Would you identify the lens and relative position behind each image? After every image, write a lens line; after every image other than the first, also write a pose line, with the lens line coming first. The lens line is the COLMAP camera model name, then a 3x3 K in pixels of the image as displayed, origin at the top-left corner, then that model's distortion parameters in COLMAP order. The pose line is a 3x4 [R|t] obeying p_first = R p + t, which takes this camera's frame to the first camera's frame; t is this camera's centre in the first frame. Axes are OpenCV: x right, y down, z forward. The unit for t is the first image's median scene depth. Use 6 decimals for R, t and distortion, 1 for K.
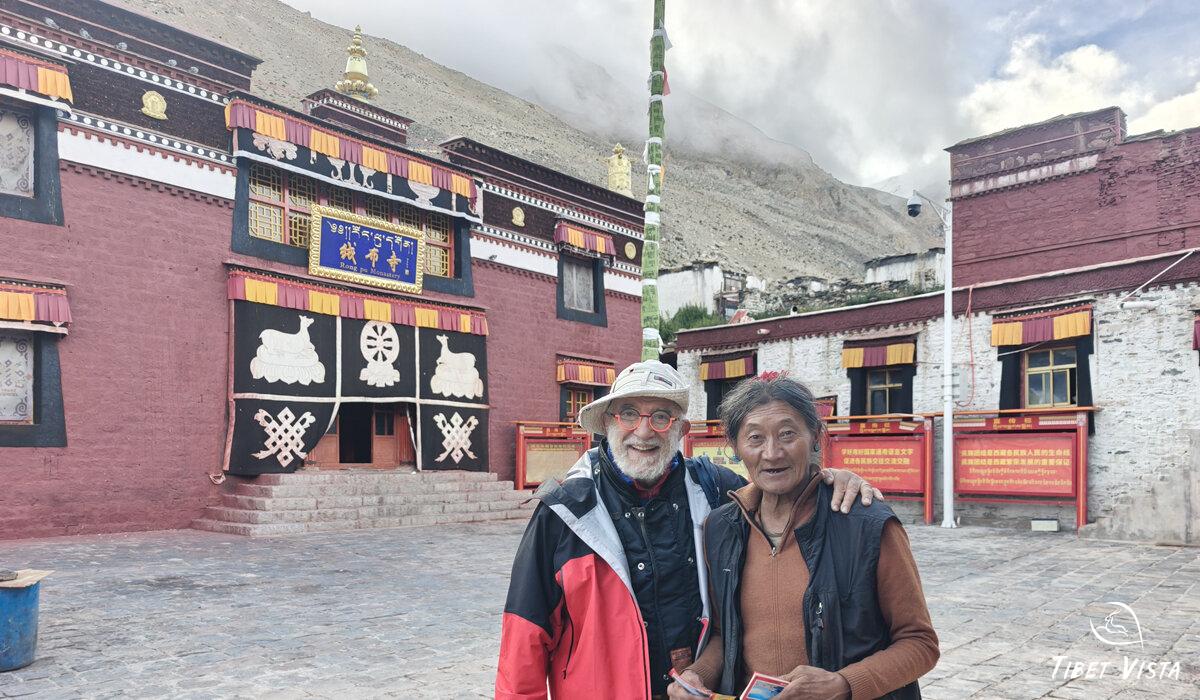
lens RADIAL K [[850.1, 0, 600.0], [0, 850.1, 350.0], [0, 0, 1]] dist [0.094829, -0.002465]
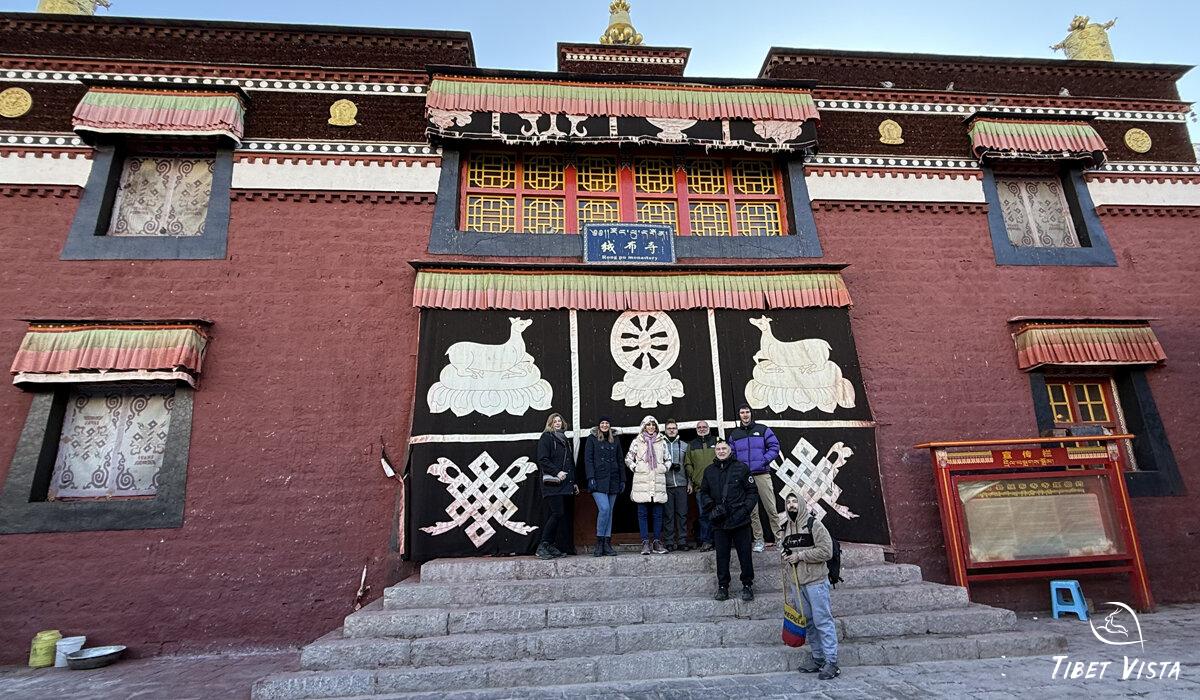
lens RADIAL K [[623.6, 0, 600.0], [0, 623.6, 350.0], [0, 0, 1]] dist [0.002003, 0.000362]
pose [[0.728190, -0.211941, -0.651782, 0.023078], [0.127988, 0.976308, -0.174475, 0.077387], [0.673318, 0.043631, 0.738064, 0.643839]]
